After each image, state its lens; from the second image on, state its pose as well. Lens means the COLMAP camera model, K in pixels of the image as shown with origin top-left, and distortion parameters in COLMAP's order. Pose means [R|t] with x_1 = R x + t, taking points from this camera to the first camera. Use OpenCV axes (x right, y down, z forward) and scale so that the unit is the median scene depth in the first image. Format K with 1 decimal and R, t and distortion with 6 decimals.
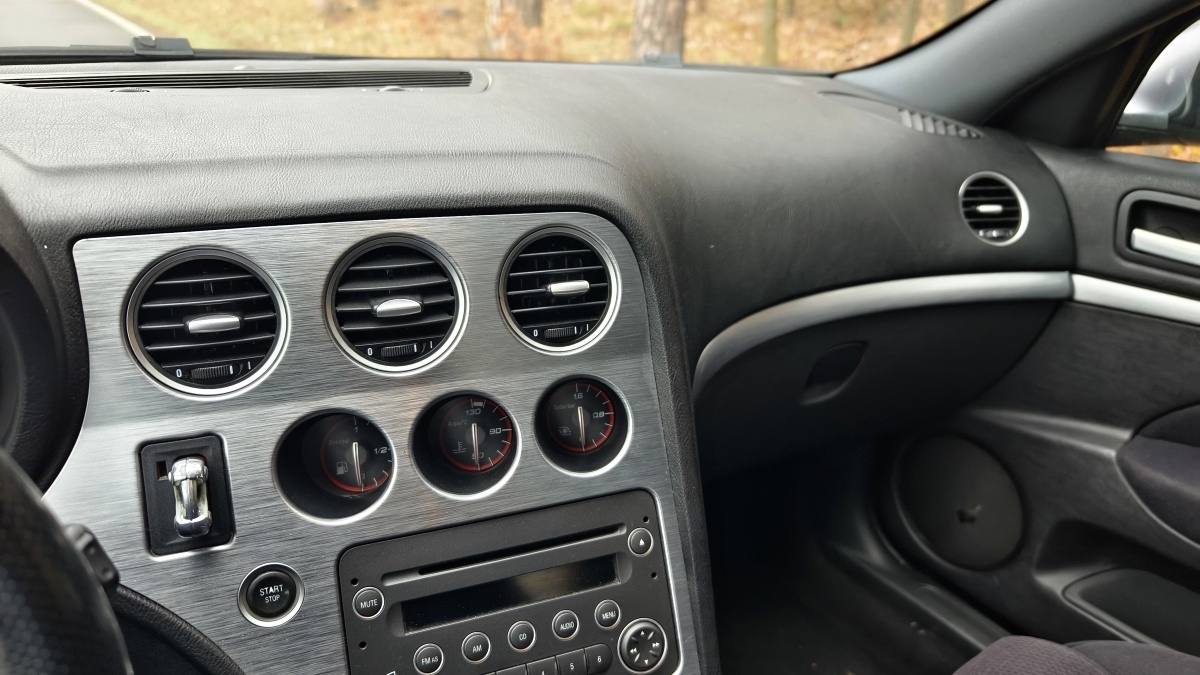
lens RADIAL K [[837.4, 0, 600.0], [0, 837.4, 337.5], [0, 0, 1]] dist [0.001218, -0.027494]
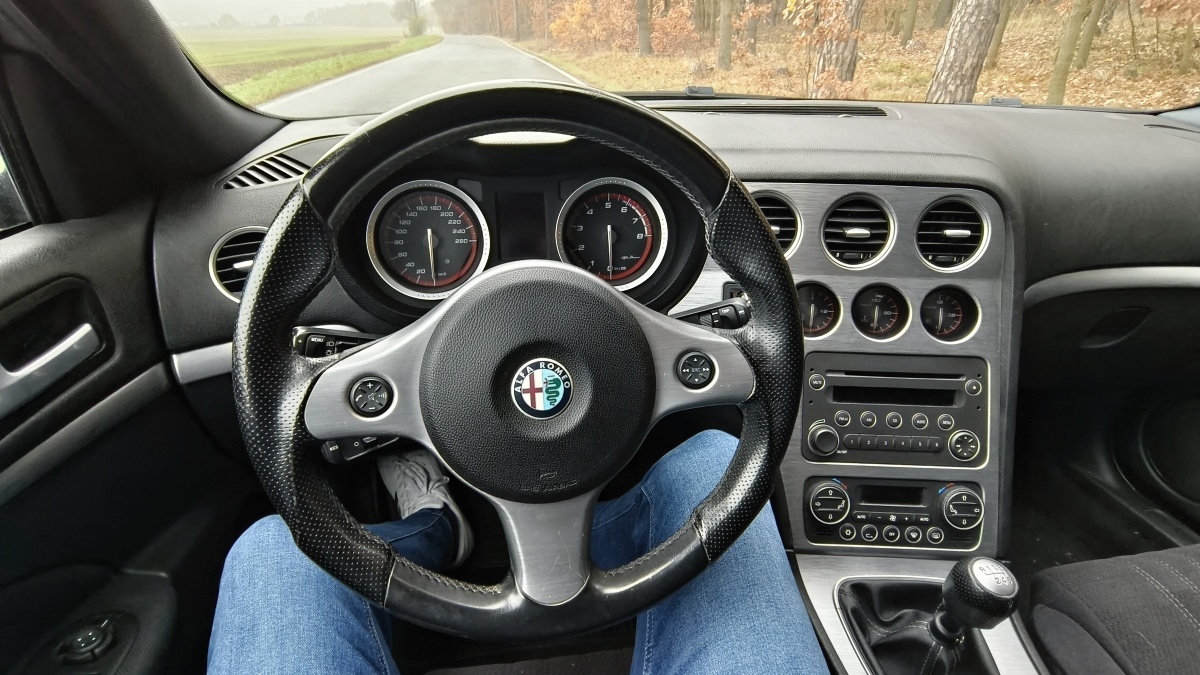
lens RADIAL K [[569.0, 0, 600.0], [0, 569.0, 337.5], [0, 0, 1]] dist [-0.005256, 0.001244]
pose [[0.902797, 0.166827, -0.396392, -0.189444], [-0.139071, 0.985422, 0.097989, 0.130696], [0.406961, -0.033337, 0.912837, -0.351008]]
